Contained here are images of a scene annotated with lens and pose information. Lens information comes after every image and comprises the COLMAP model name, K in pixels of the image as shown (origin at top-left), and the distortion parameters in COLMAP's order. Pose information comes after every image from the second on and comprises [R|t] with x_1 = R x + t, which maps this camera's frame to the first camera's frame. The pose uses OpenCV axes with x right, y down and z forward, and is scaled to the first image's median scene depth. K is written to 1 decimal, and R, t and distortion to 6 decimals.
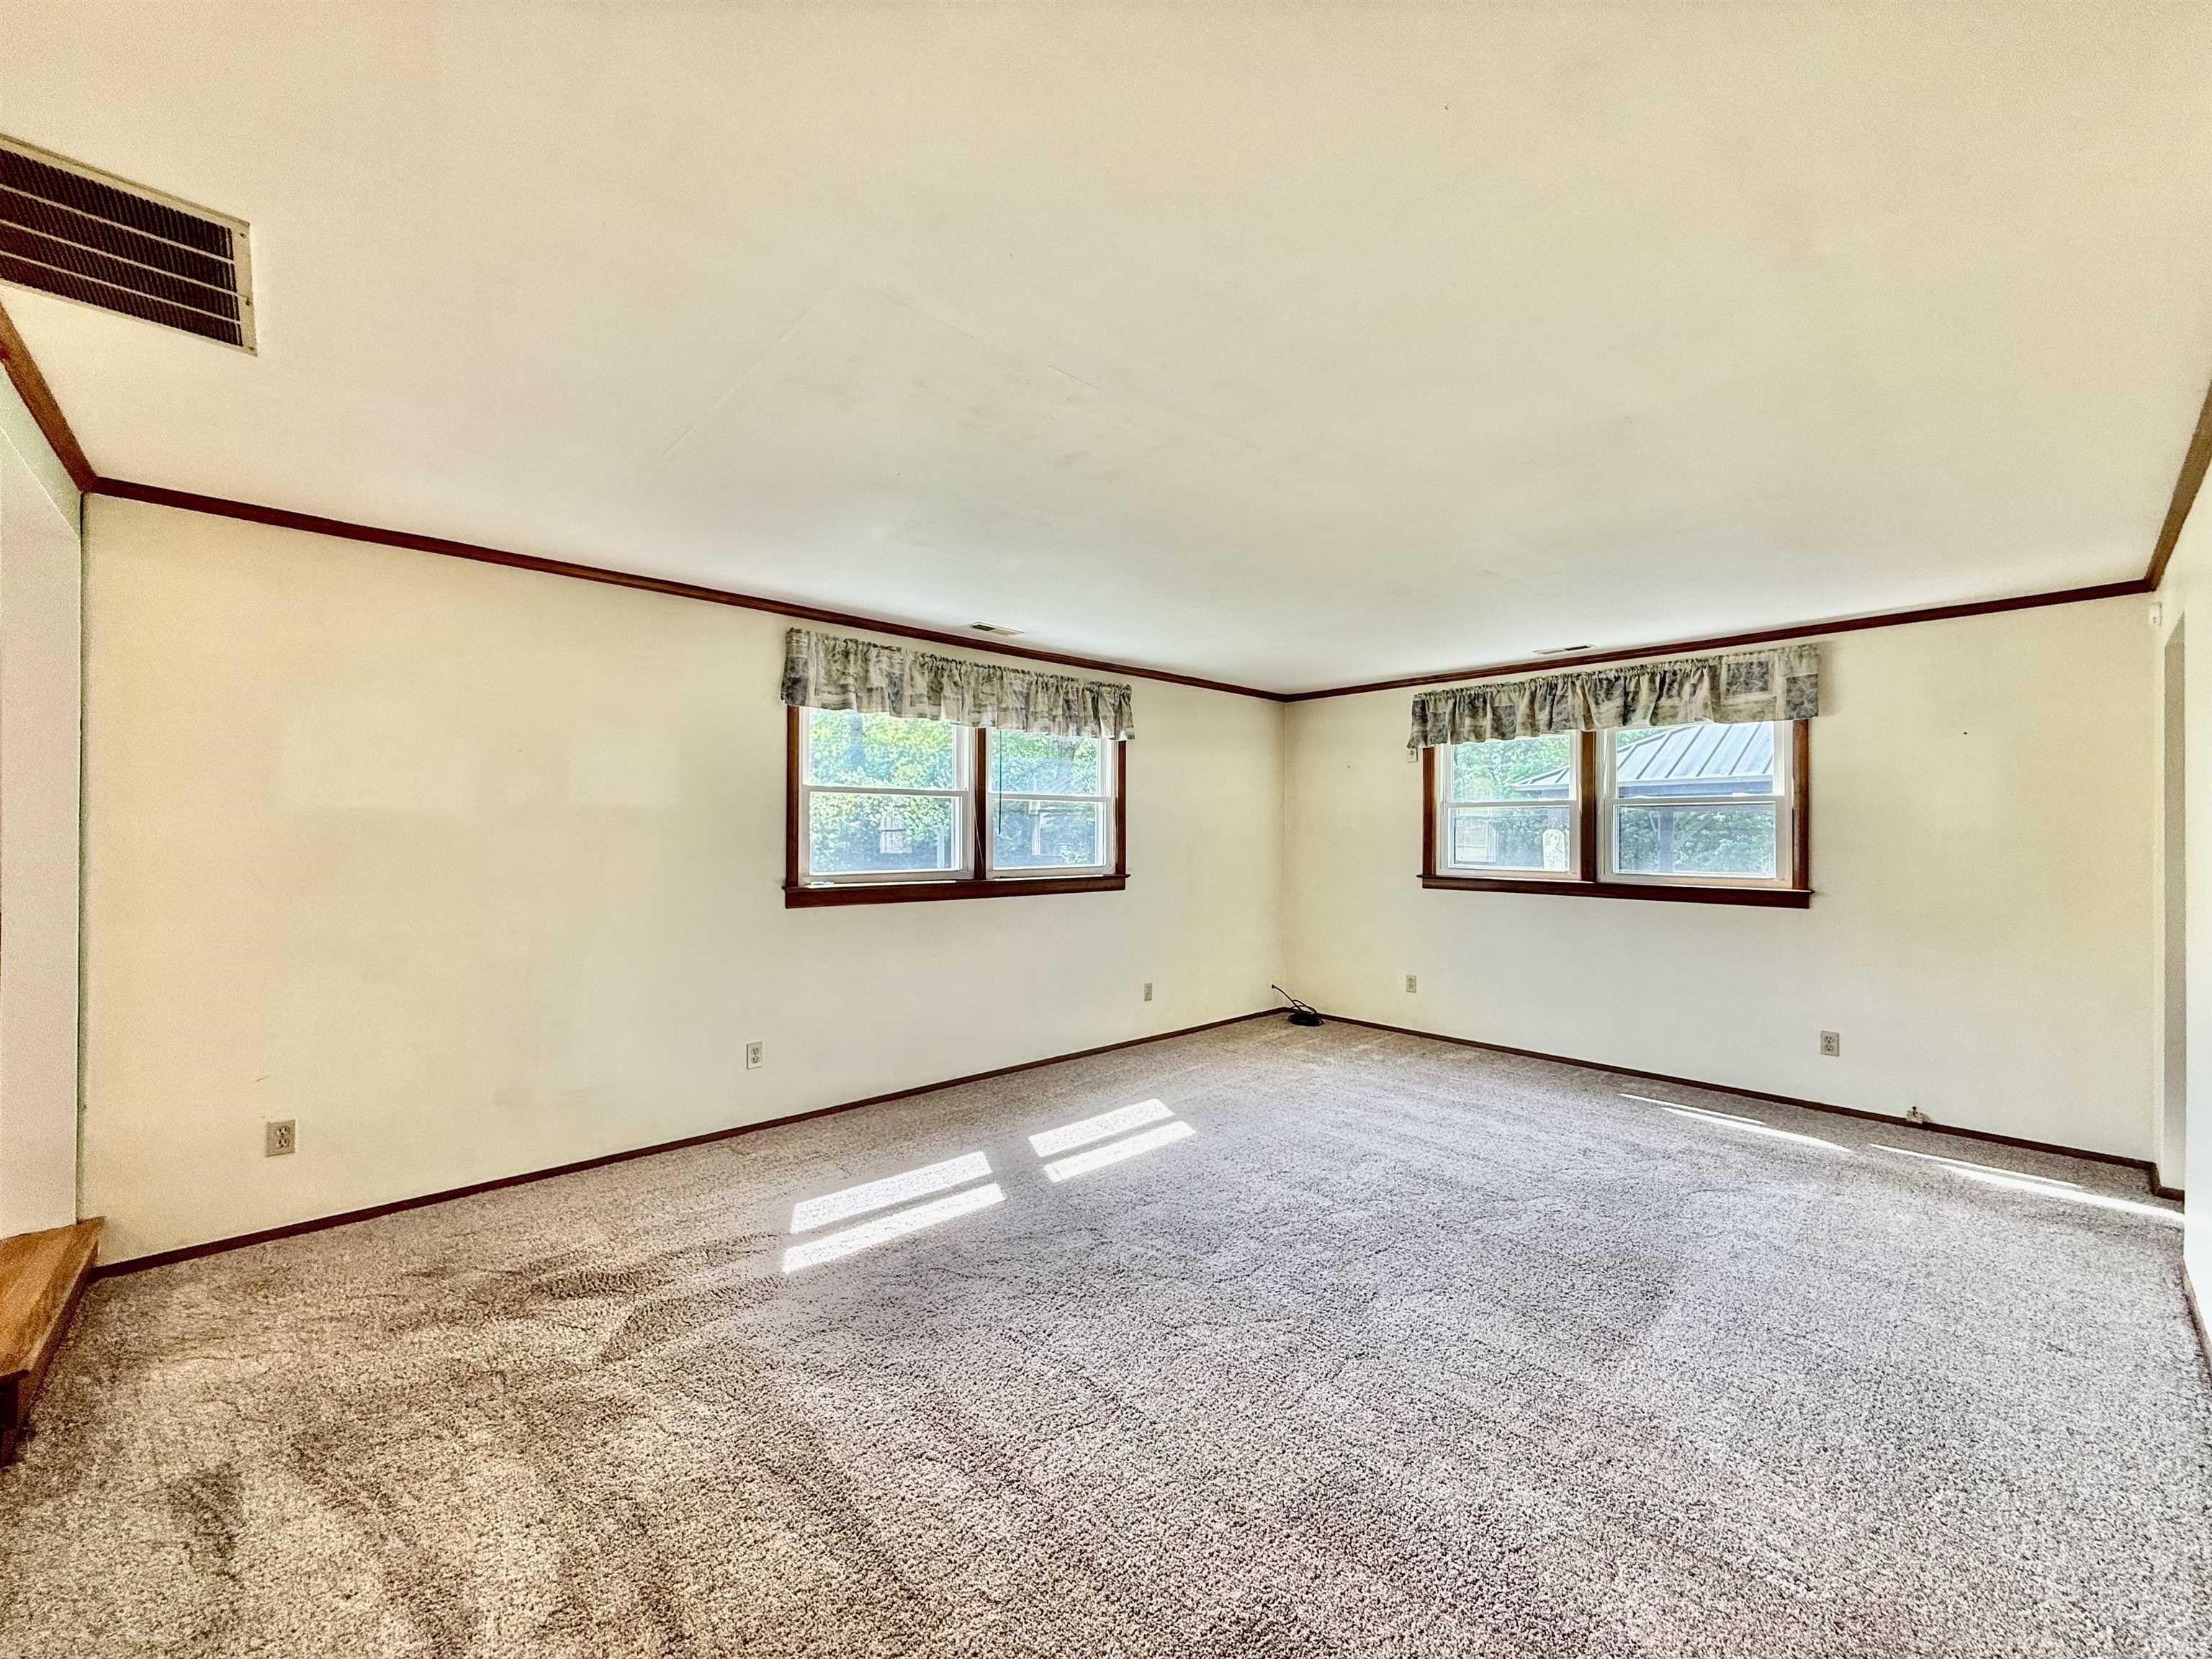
lens RADIAL K [[880.8, 0, 1100.4], [0, 880.8, 832.2], [0, 0, 1]] dist [0.001025, -0.000362]
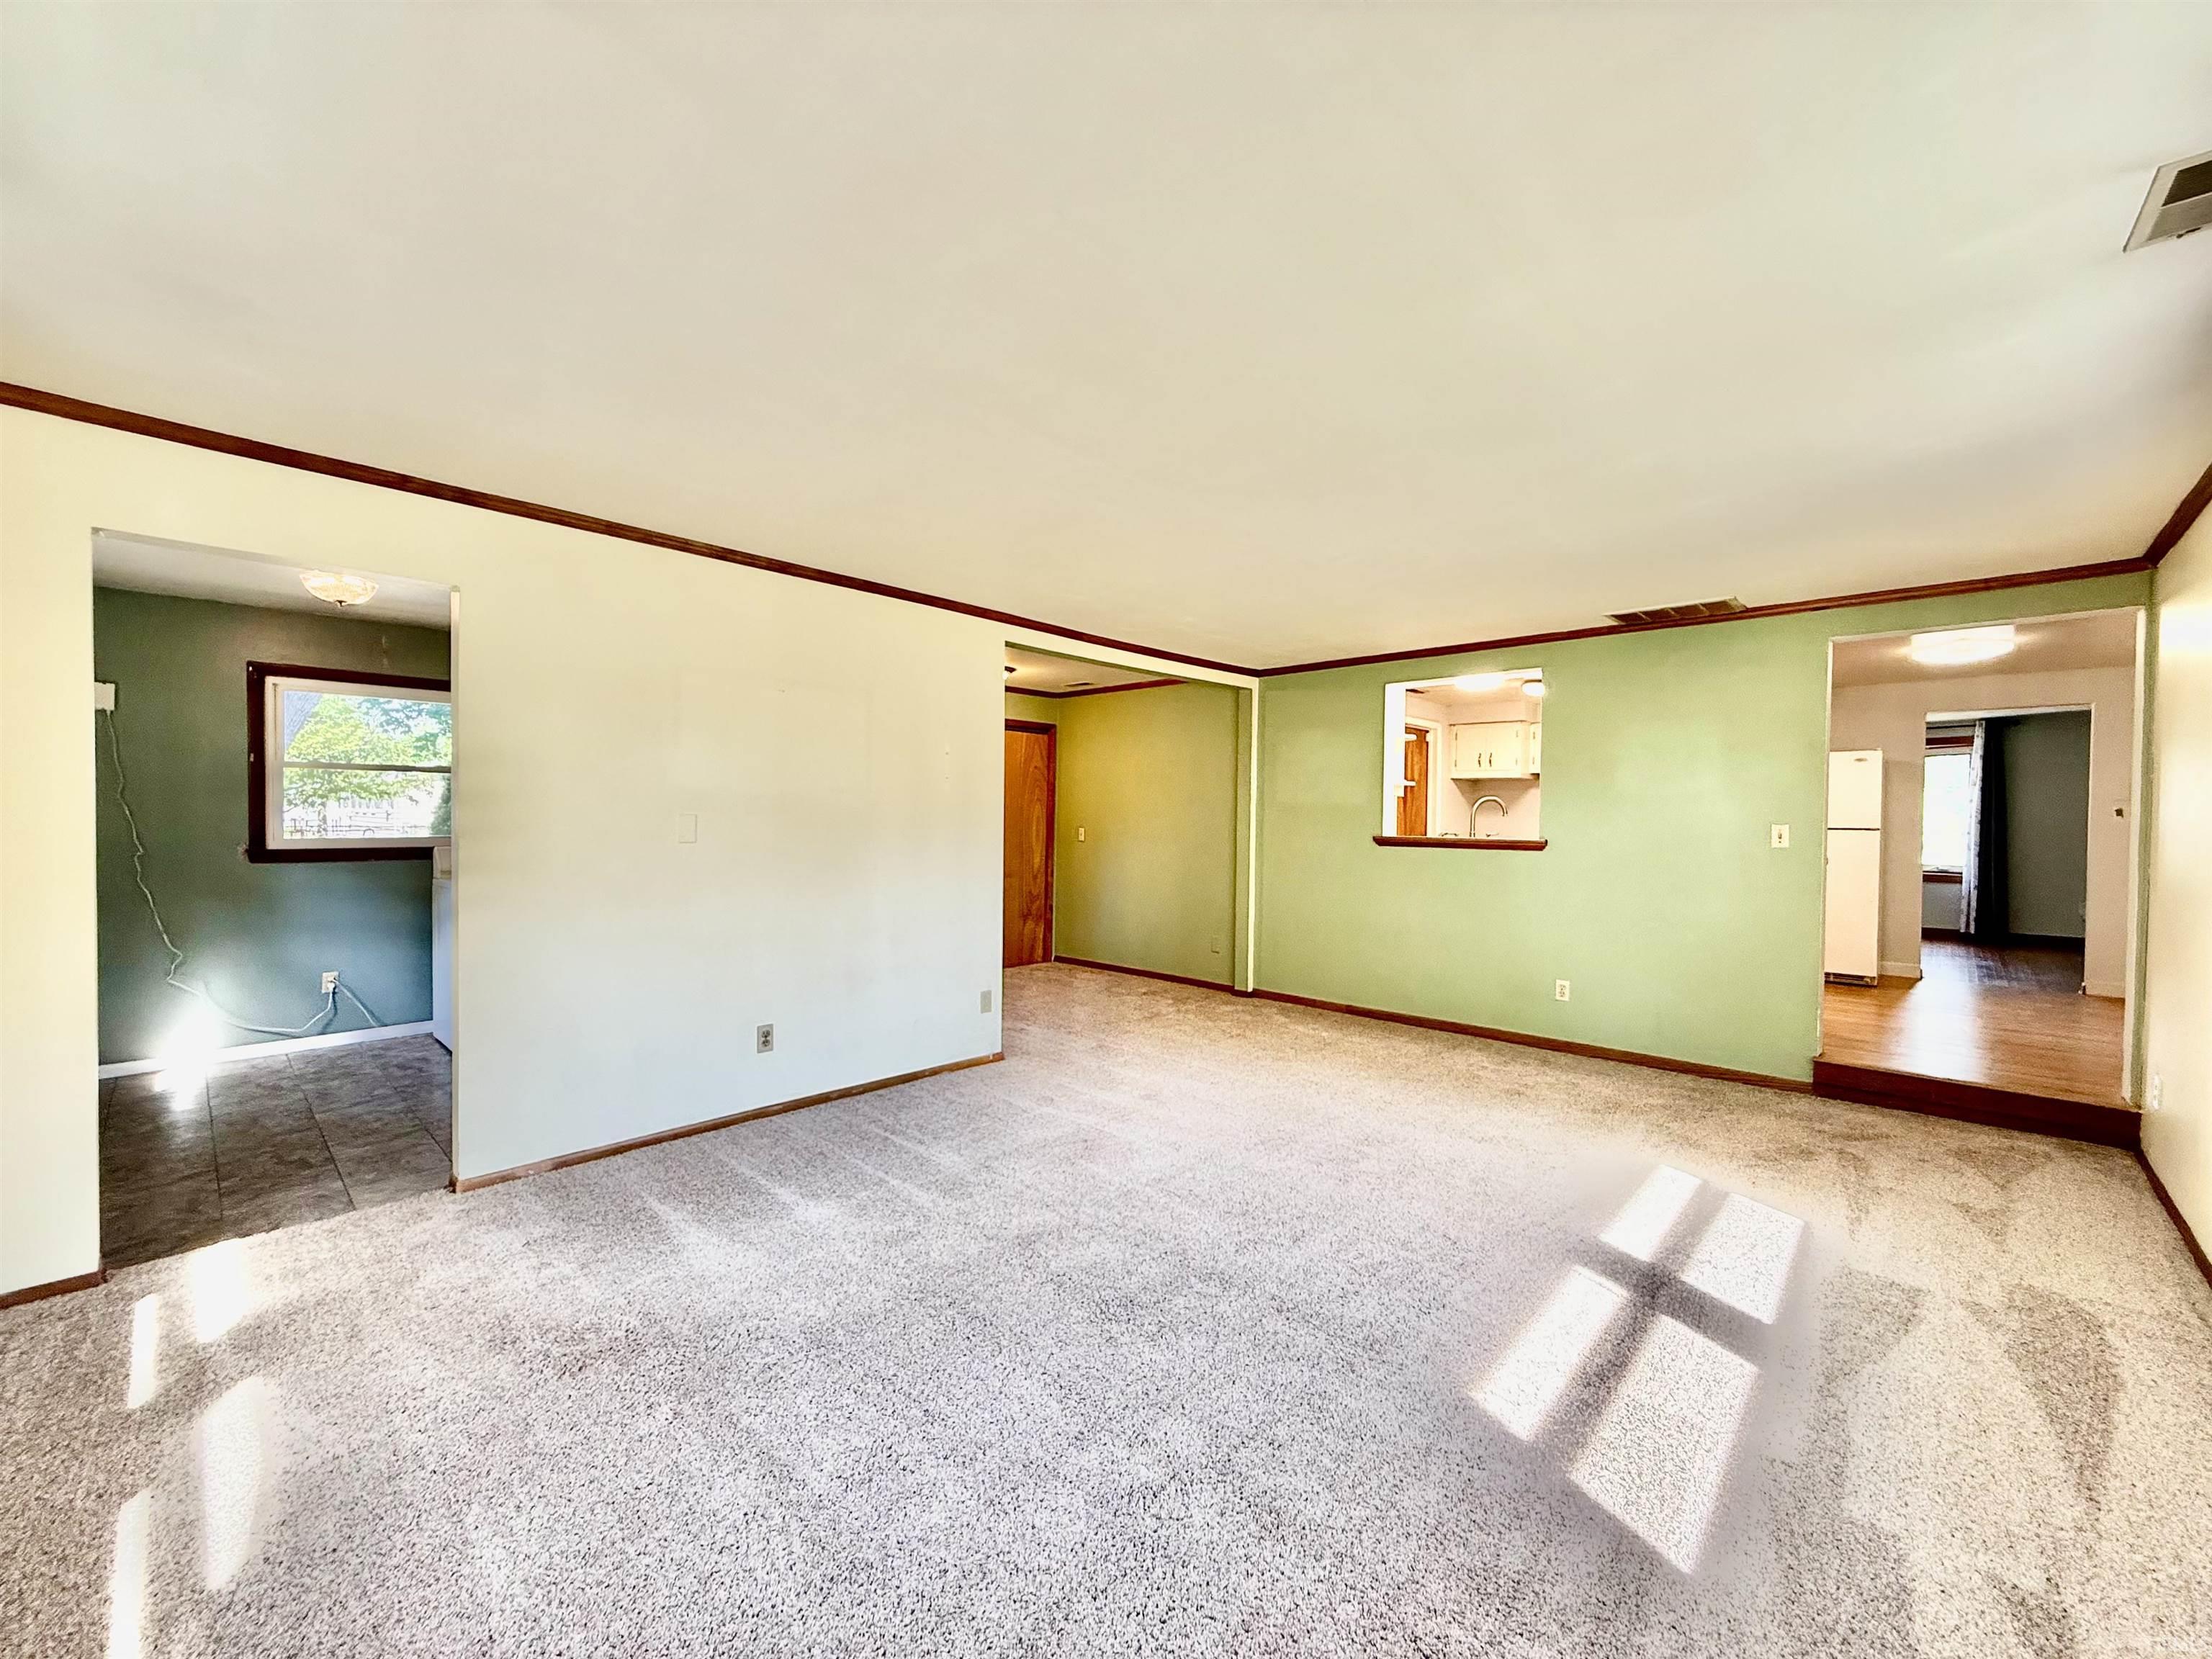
lens RADIAL K [[880.8, 0, 1100.4], [0, 880.8, 832.2], [0, 0, 1]] dist [0.001025, -0.000362]
pose [[-0.998101, -0.014657, -0.059836, 0.294689], [-0.015587, 0.999764, 0.015120, 0.010655], [0.059600, 0.016024, -0.998094, 1.229476]]
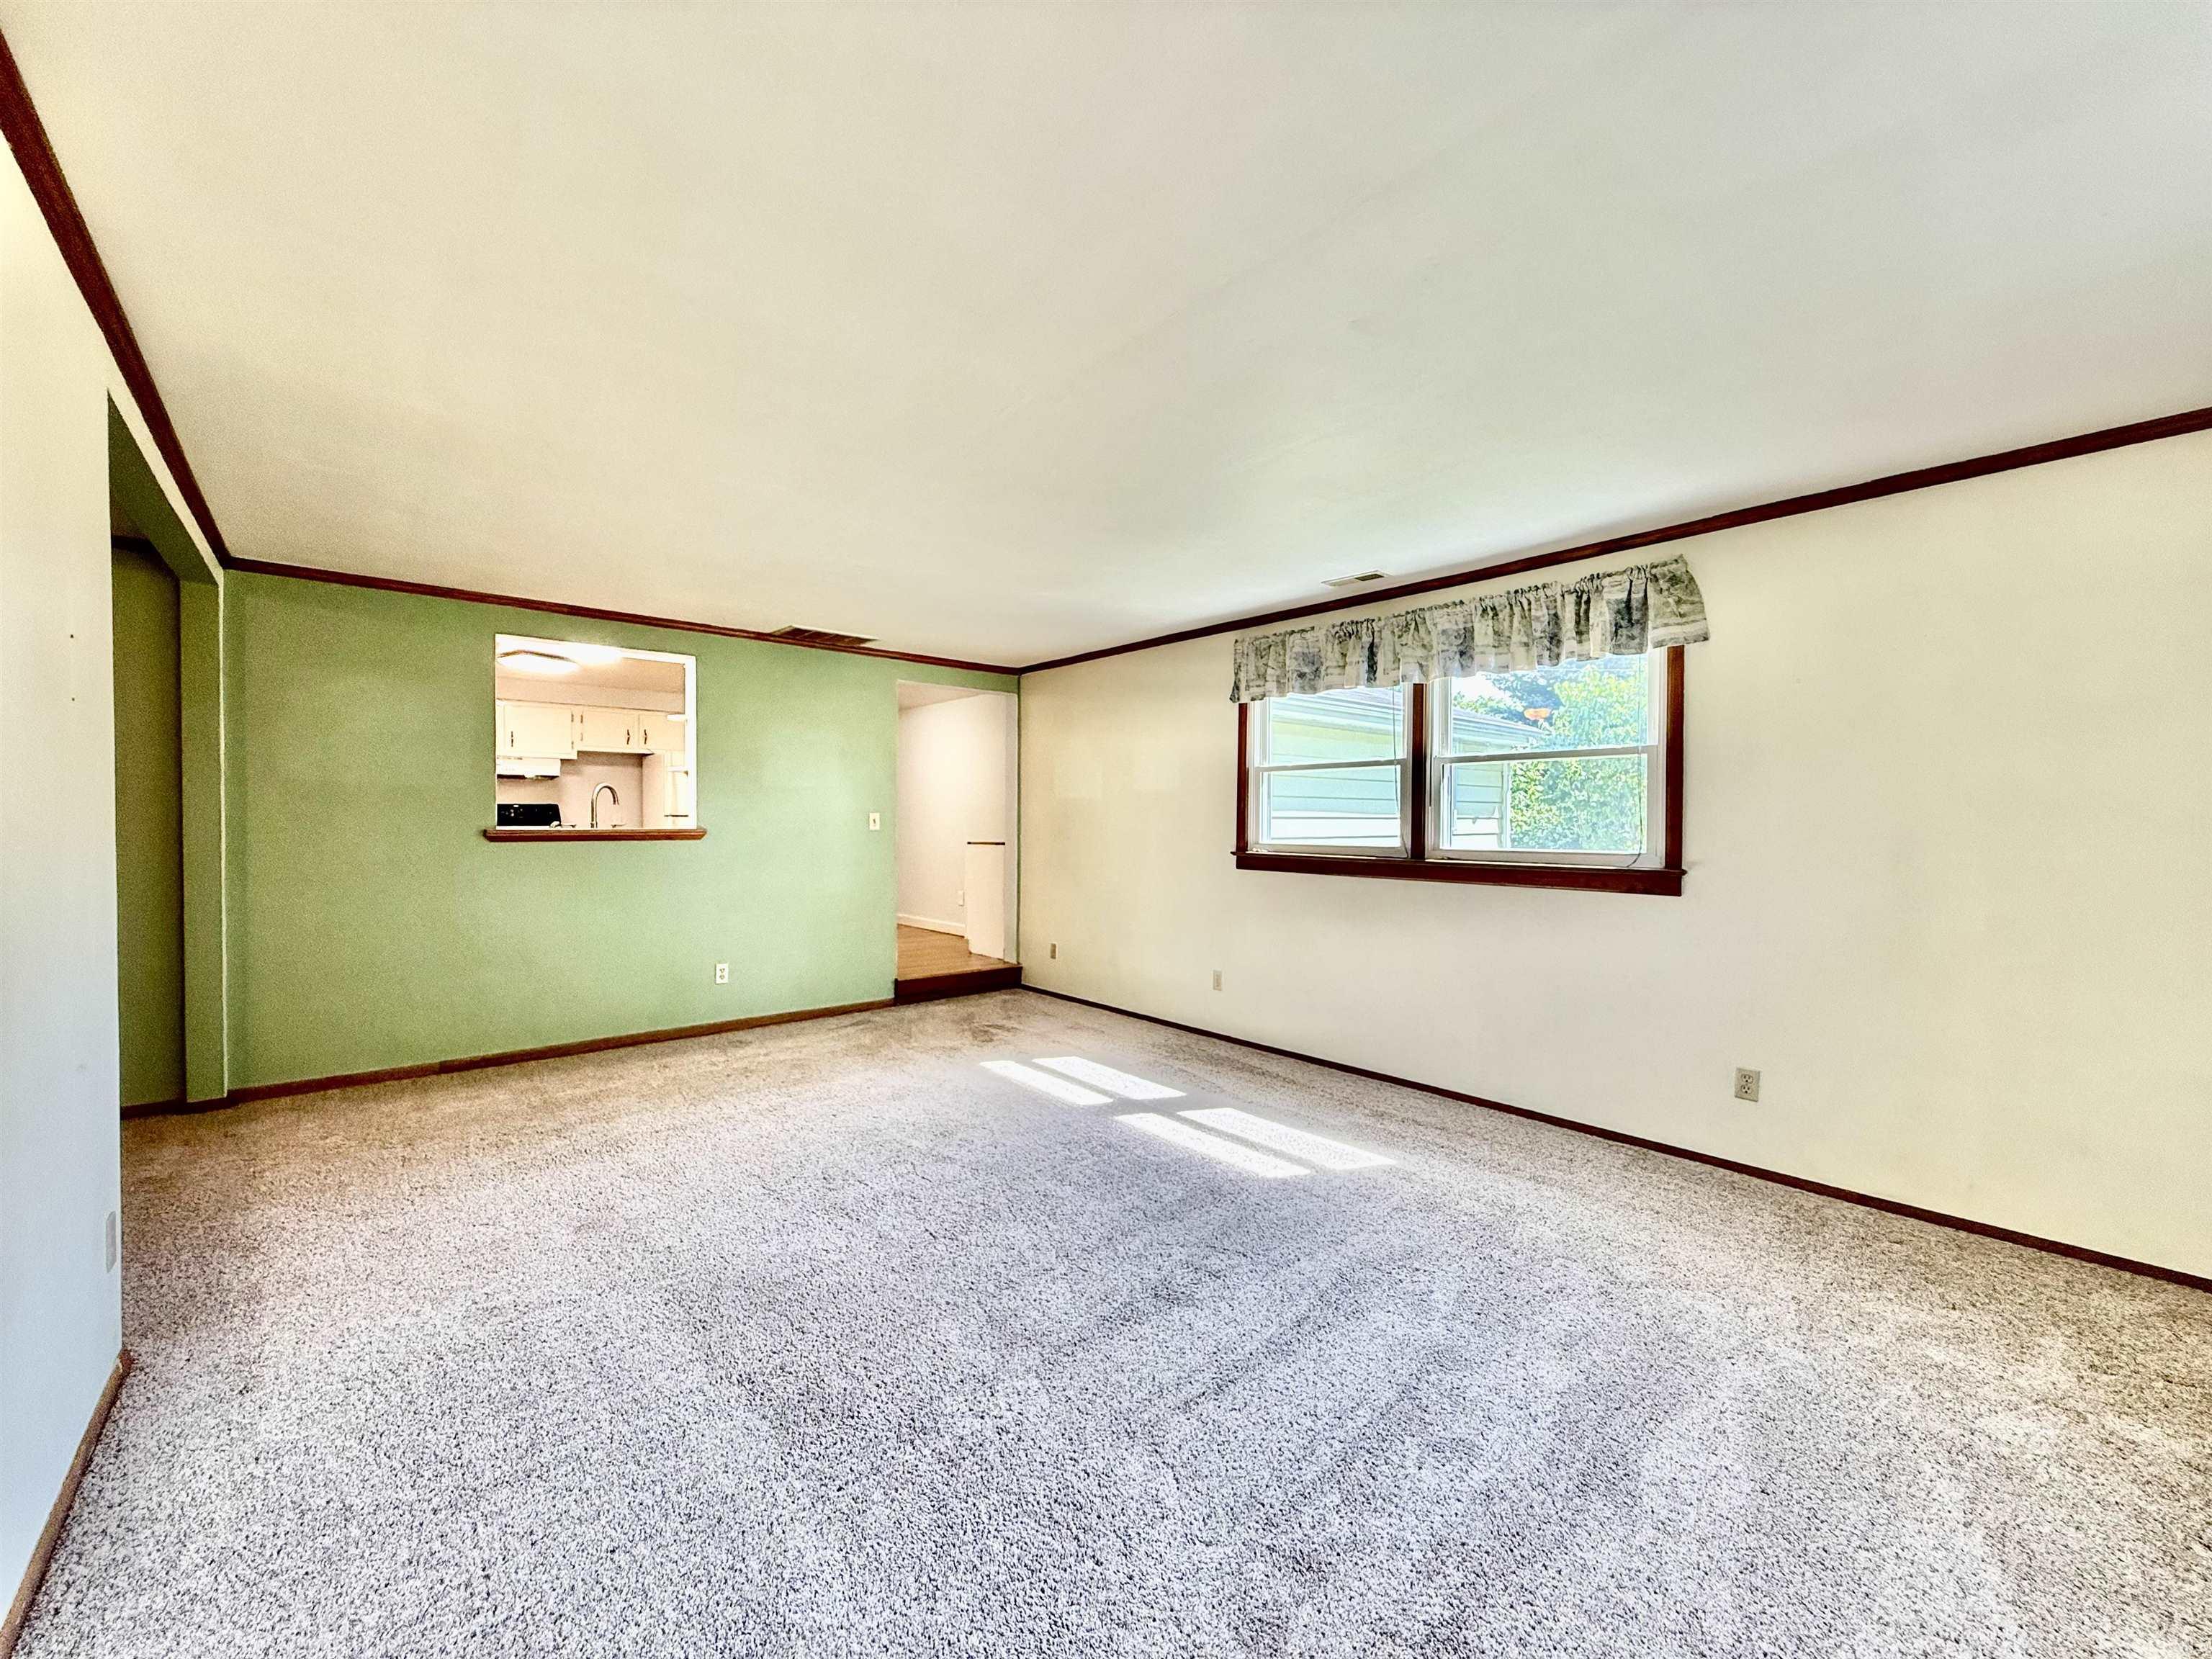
lens RADIAL K [[880.8, 0, 1100.4], [0, 880.8, 832.2], [0, 0, 1]] dist [0.001025, -0.000362]
pose [[-0.036678, 0.007739, -0.999297, 0.743644], [-0.003548, 0.999963, 0.007874, 0.022007], [0.999321, 0.003835, -0.036649, 0.723754]]
